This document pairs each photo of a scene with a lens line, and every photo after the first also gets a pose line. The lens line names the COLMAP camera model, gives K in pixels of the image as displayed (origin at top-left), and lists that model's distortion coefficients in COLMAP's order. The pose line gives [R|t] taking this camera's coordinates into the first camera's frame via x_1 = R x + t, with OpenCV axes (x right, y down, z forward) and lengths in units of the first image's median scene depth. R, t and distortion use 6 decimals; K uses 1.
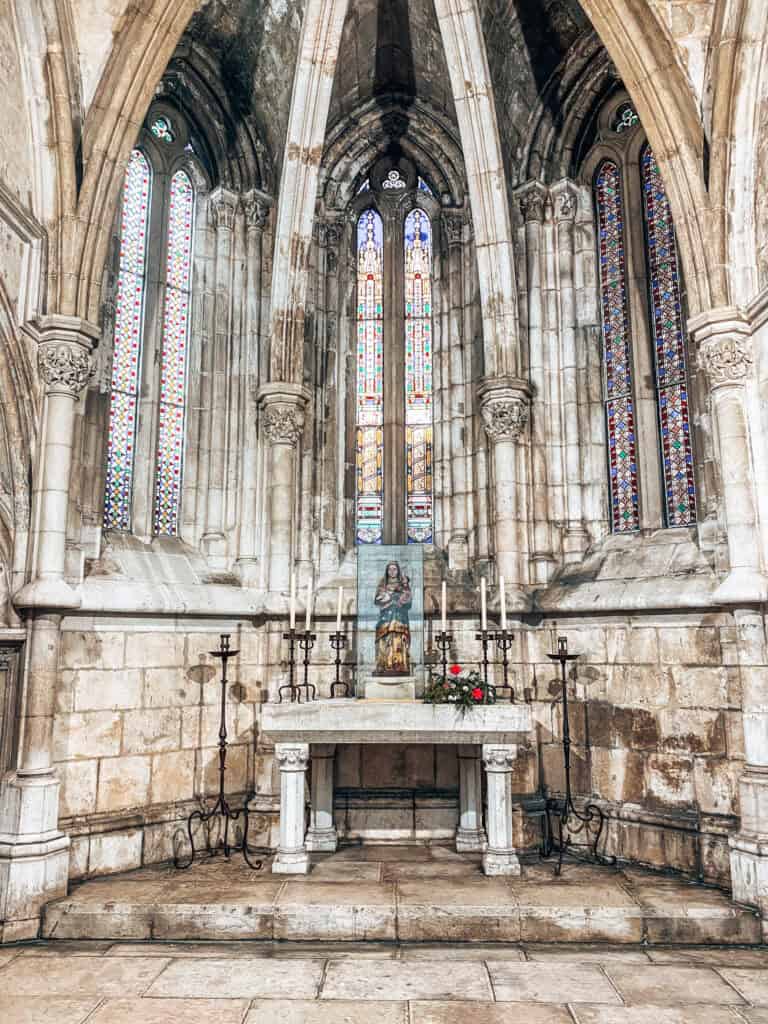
lens RADIAL K [[813.0, 0, 384.0], [0, 813.0, 513.0], [0, 0, 1]] dist [-0.001232, -0.000160]
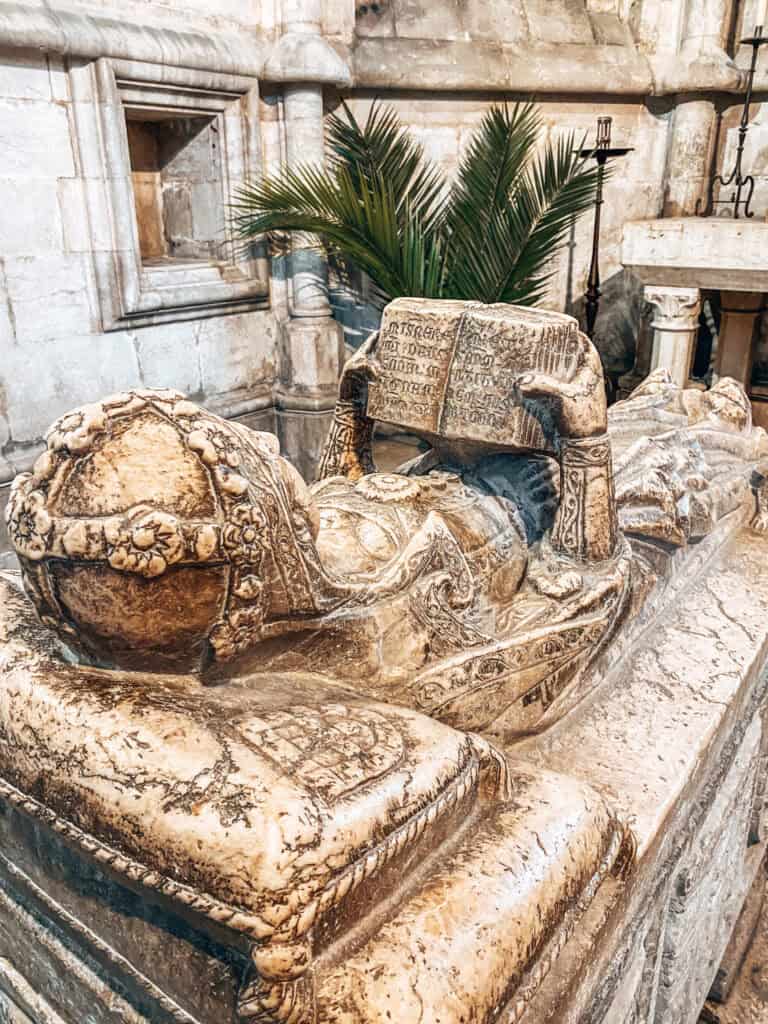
lens RADIAL K [[813.0, 0, 384.1], [0, 813.0, 511.4], [0, 0, 1]] dist [-0.001232, -0.000160]
pose [[0.902804, 0.145889, -0.404550, -0.052613], [0.086953, 0.859347, 0.503946, 0.077707], [0.421169, -0.490141, 0.763137, 0.307772]]
